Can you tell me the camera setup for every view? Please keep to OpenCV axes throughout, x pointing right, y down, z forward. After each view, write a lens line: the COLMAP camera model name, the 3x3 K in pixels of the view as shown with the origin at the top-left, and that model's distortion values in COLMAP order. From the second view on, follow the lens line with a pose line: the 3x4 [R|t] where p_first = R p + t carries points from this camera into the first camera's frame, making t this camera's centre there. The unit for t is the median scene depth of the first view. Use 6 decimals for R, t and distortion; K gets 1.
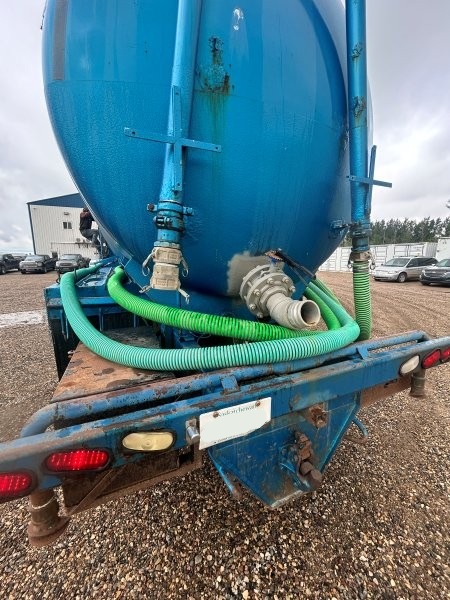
lens RADIAL K [[243.6, 0, 225.0], [0, 243.6, 297.7], [0, 0, 1]] dist [-0.000402, 0.000021]
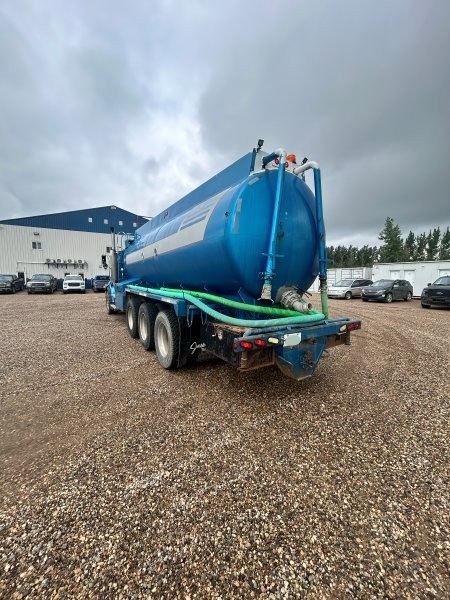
lens RADIAL K [[243.6, 0, 225.0], [0, 243.6, 297.7], [0, 0, 1]] dist [-0.000402, 0.000021]
pose [[0.988775, -0.008515, 0.149167, -0.225089], [0.020192, 0.996831, -0.076941, 0.031671], [-0.148039, 0.079090, 0.985814, -0.361073]]
